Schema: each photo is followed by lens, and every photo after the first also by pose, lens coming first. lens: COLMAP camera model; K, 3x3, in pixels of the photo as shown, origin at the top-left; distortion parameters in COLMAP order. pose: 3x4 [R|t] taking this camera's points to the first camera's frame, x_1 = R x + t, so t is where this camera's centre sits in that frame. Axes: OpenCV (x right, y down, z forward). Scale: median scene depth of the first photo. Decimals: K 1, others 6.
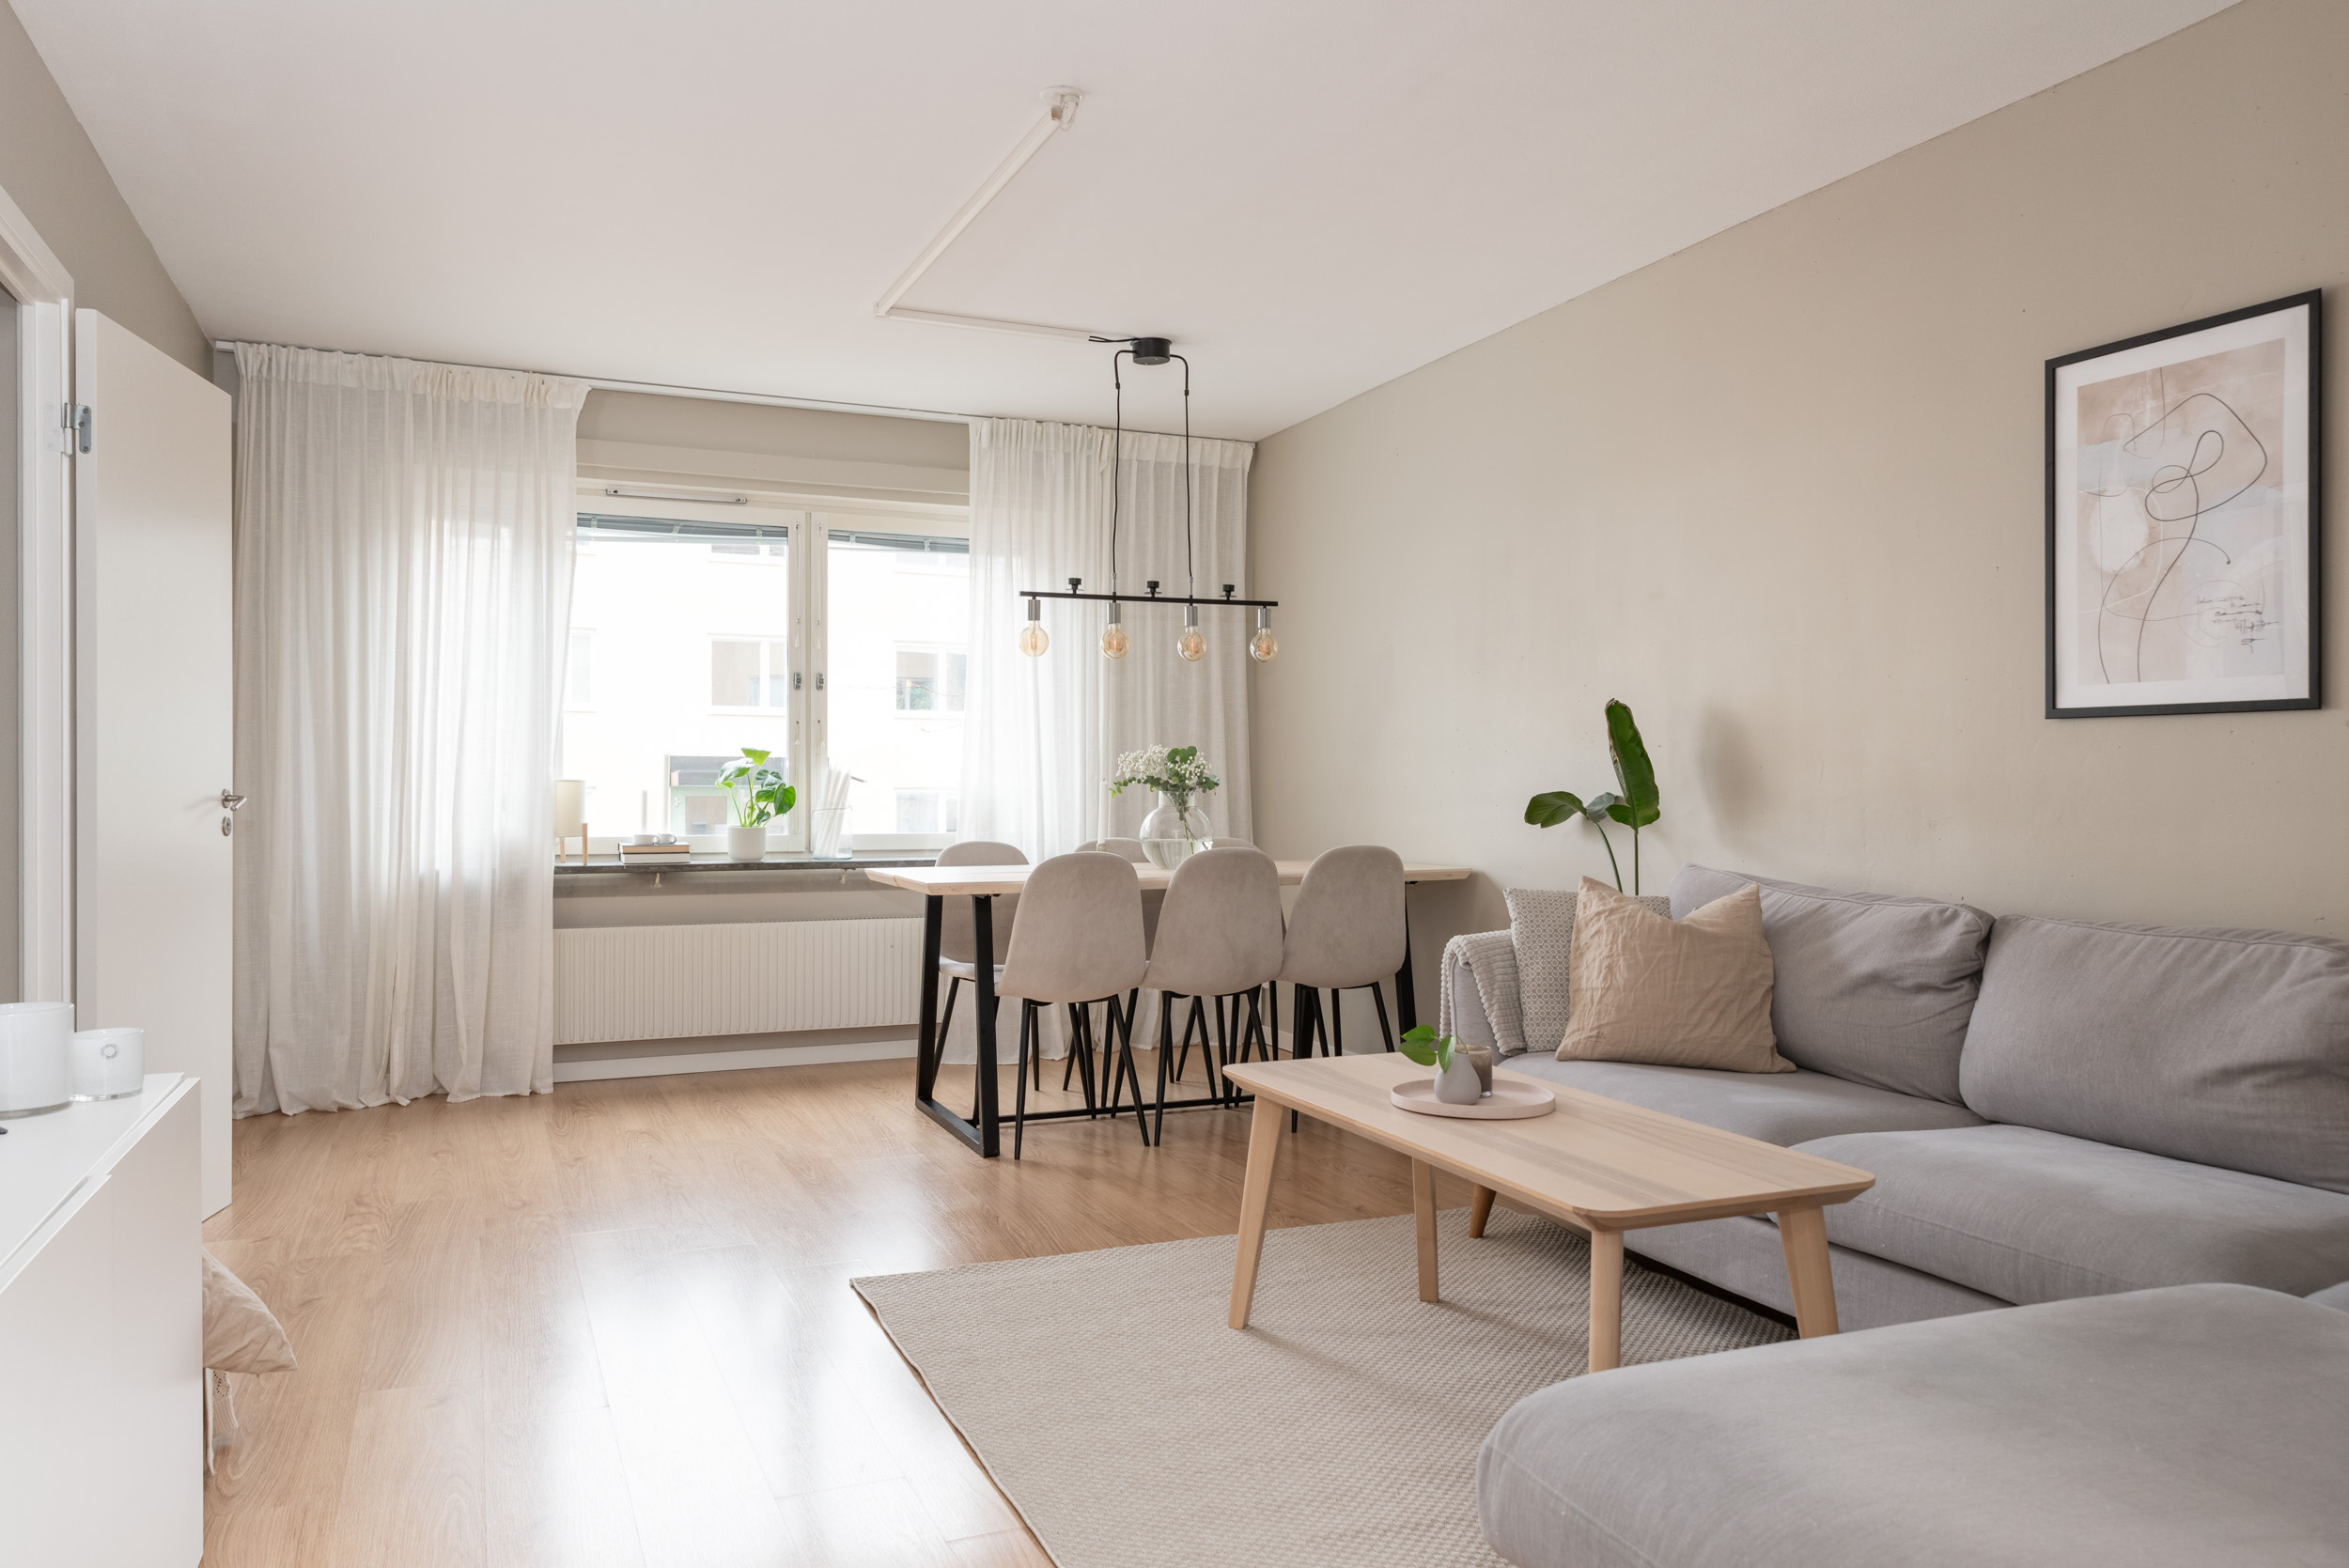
lens RADIAL K [[1577.5, 0, 1180.4], [0, 1577.5, 794.1], [0, 0, 1]] dist [0.006382, -0.006165]
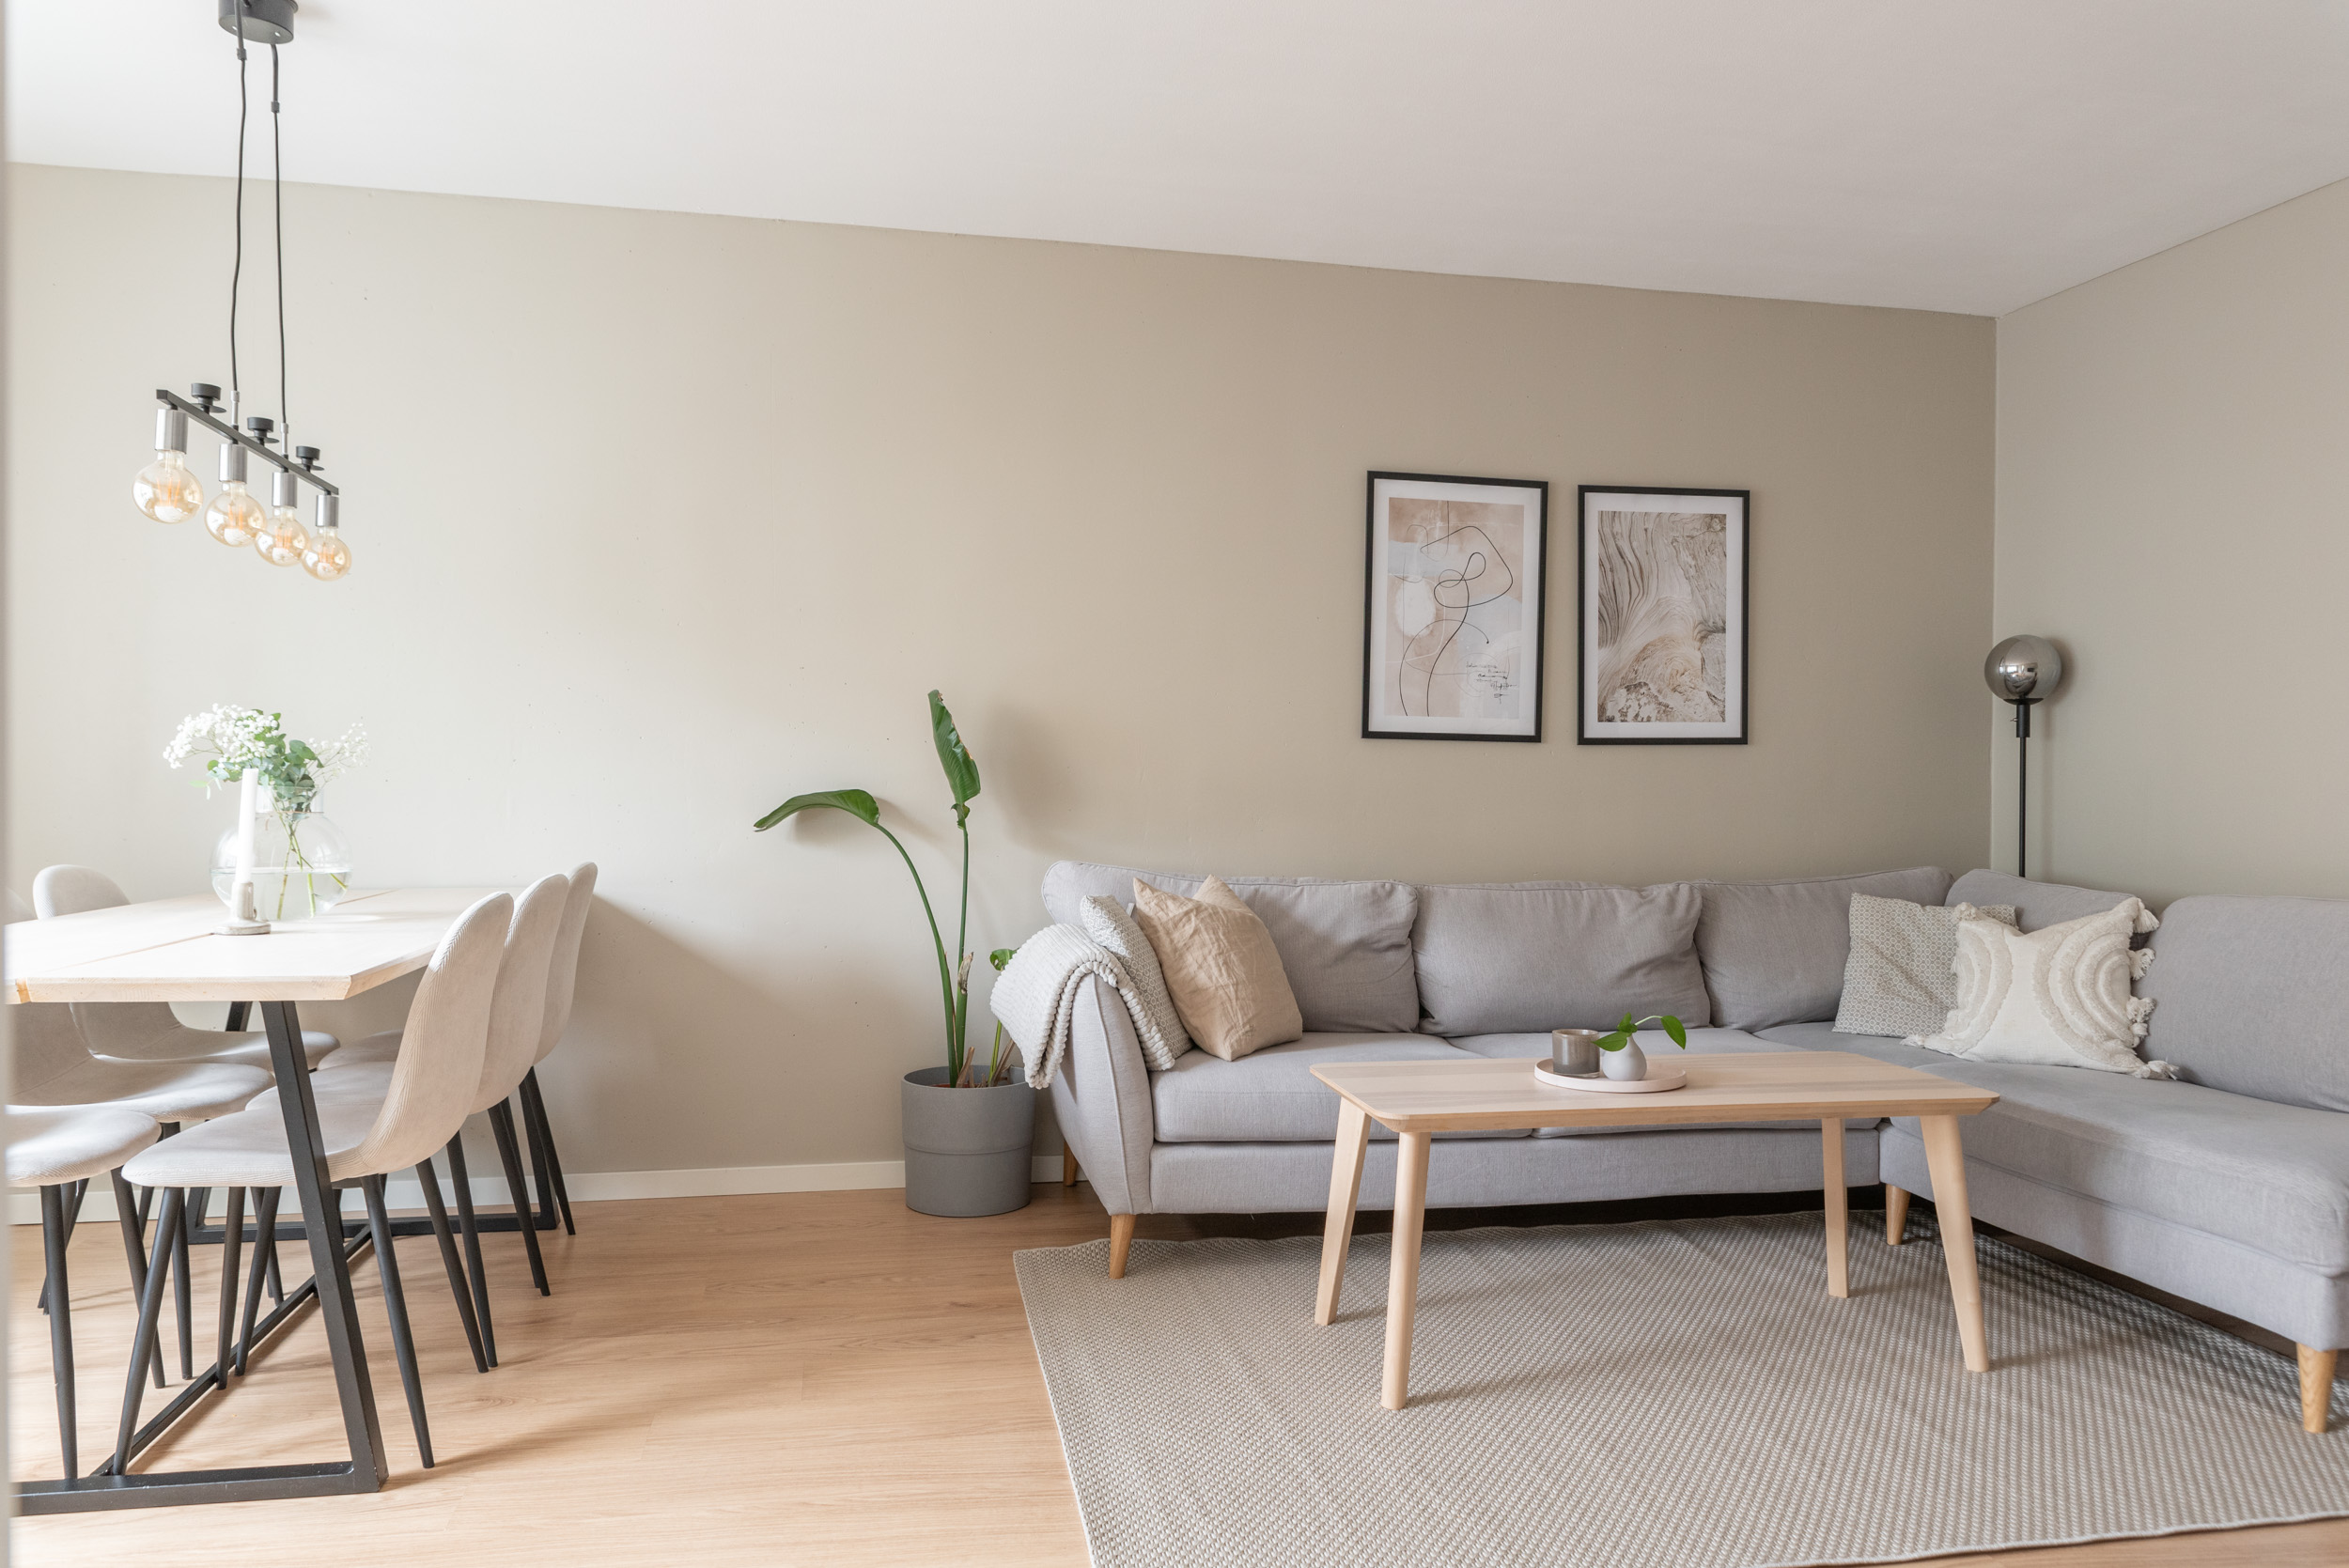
lens RADIAL K [[1577.5, 0, 1180.4], [0, 1577.5, 794.1], [0, 0, 1]] dist [0.006382, -0.006165]
pose [[0.213296, -0.004073, 0.976979, -0.518826], [-0.006252, 0.999965, 0.005533, -0.004451], [-0.976968, -0.007288, 0.213263, 0.567983]]
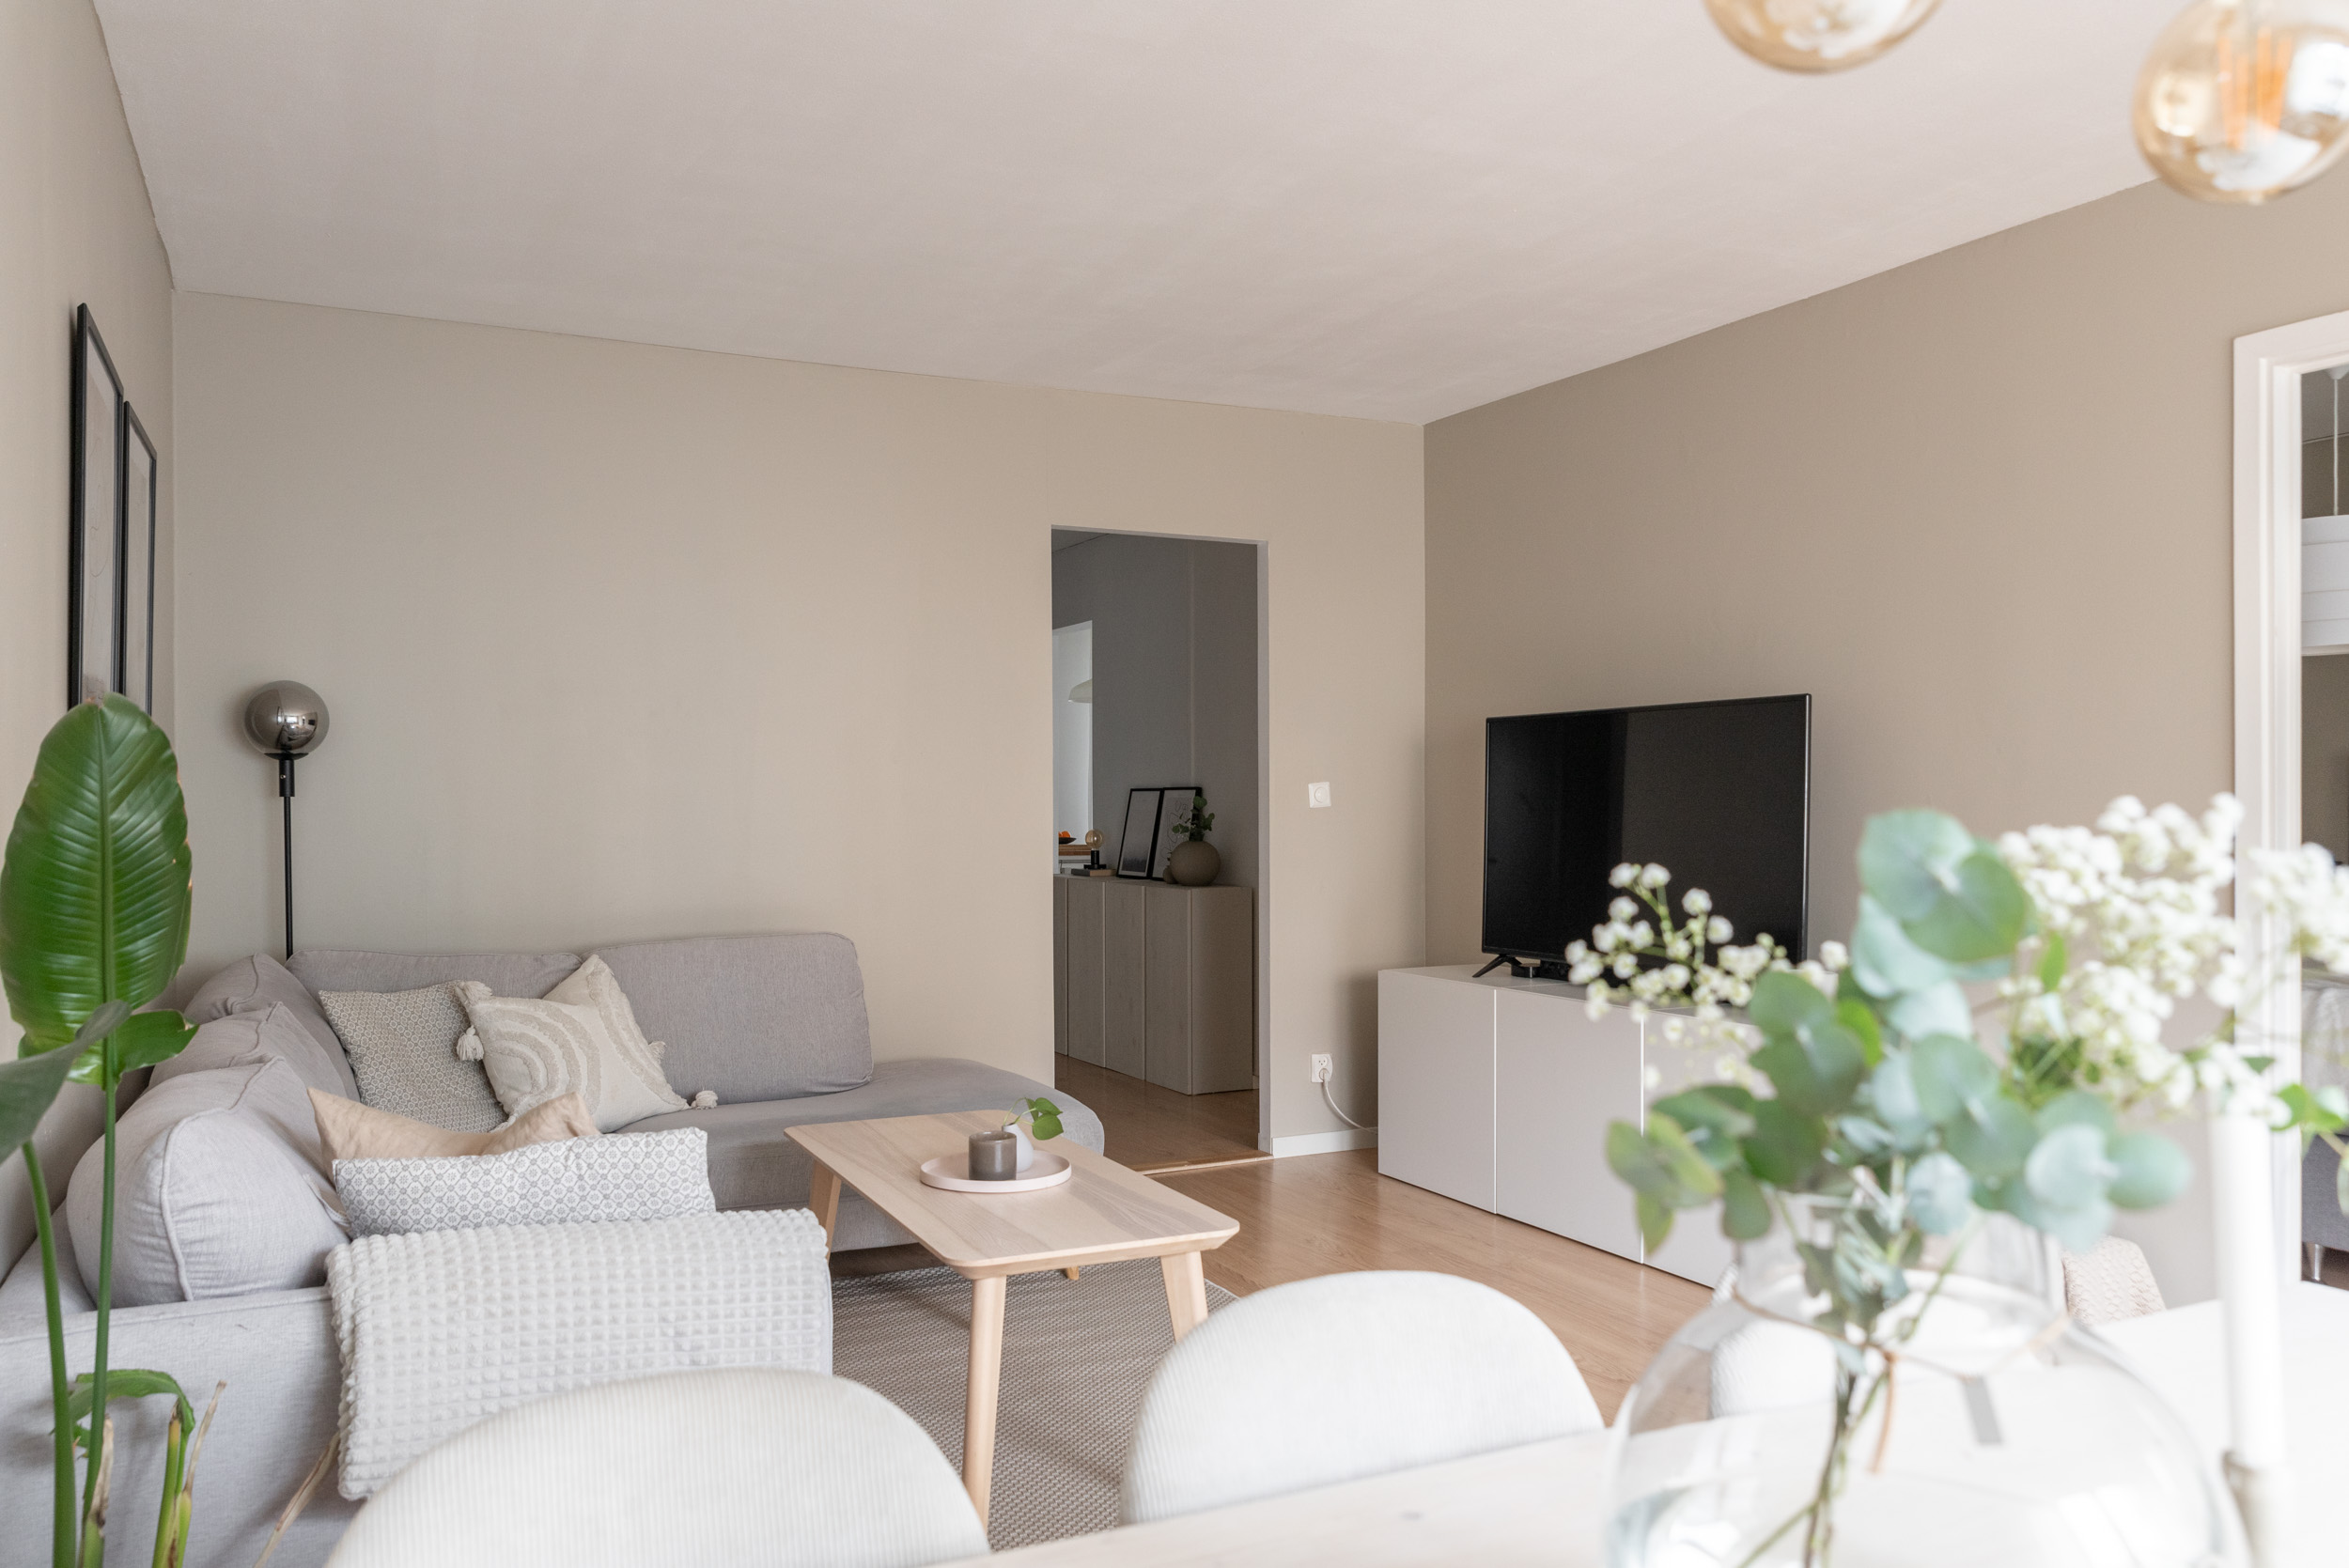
lens RADIAL K [[1707.1, 0, 1174.6], [0, 1707.1, 808.0], [0, 0, 1]] dist [-0.010194, 0.004317]
pose [[-0.999223, 0.003710, -0.039229, 0.056647], [0.003450, 0.999972, 0.006689, -0.033752], [0.039252, 0.006548, -0.999208, 1.169065]]
